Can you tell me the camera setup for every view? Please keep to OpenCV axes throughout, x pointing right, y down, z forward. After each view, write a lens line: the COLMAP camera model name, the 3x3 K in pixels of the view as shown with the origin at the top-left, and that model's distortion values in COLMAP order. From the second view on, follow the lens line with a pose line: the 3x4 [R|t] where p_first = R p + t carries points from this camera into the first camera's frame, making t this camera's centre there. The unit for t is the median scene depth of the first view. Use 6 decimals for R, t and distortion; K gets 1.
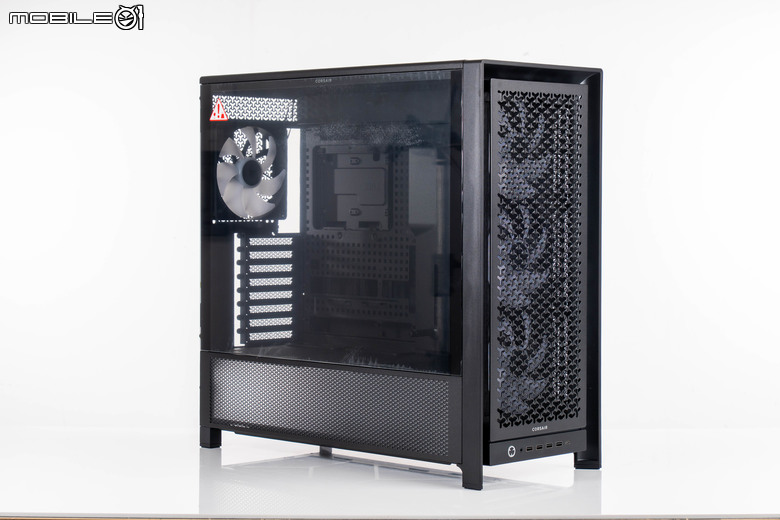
lens RADIAL K [[1827.8, 0, 390.0], [0, 1827.8, 260.0], [0, 0, 1]] dist [-0.007614, -0.210125]
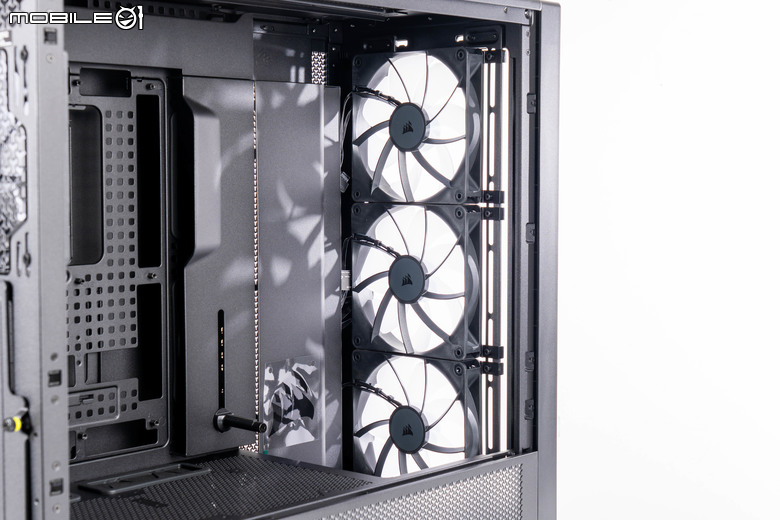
lens RADIAL K [[1375.1, 0, 390.0], [0, 1375.1, 260.0], [0, 0, 1]] dist [0.035712, -0.101489]
pose [[-0.026654, -0.073622, 0.996930, -0.417068], [0.039558, 0.996425, 0.074642, -0.044317], [-0.998862, 0.041426, -0.023646, 0.919255]]
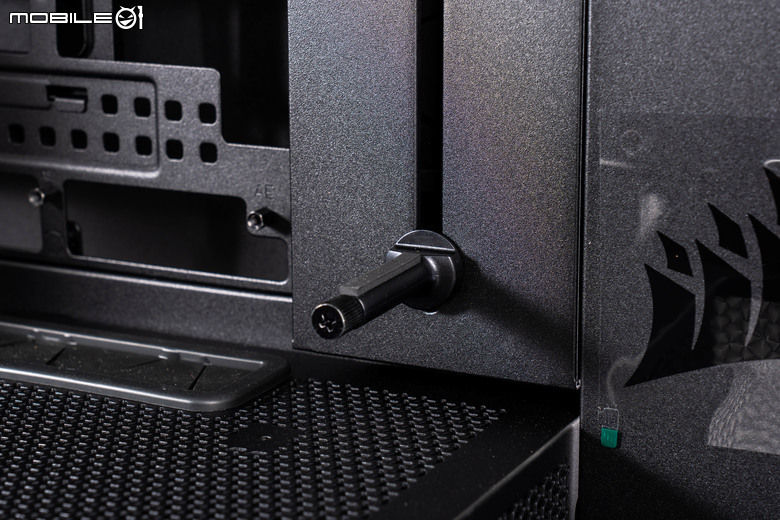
lens RADIAL K [[1860.6, 0, 390.0], [0, 1860.6, 260.0], [0, 0, 1]] dist [-0.017173, 0.133034]
pose [[0.952875, -0.081513, 0.292207, -0.030387], [0.017919, 0.976666, 0.214015, -0.000216], [-0.302834, -0.198693, 0.932101, 0.802581]]
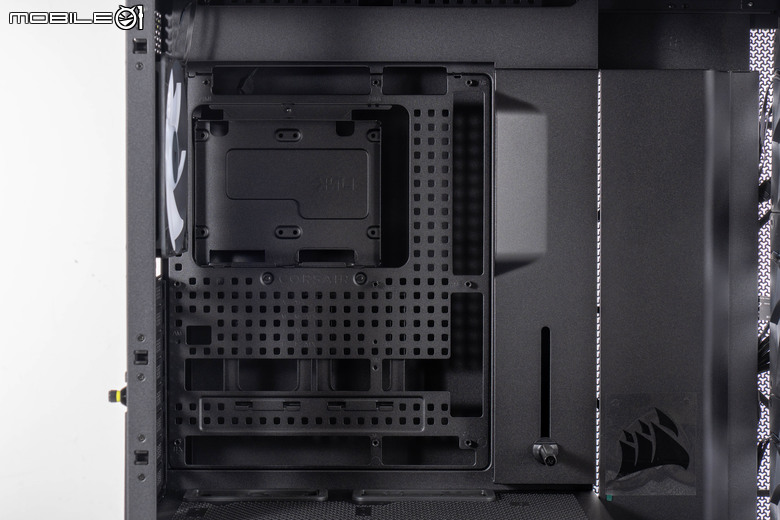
lens RADIAL K [[1827.8, 0, 390.0], [0, 1827.8, 260.0], [0, 0, 1]] dist [-0.007614, -0.210125]
pose [[0.736089, -0.030885, 0.676180, -0.364072], [0.029415, 0.999474, 0.013631, -0.025245], [-0.676246, 0.009857, 0.736610, 0.605753]]
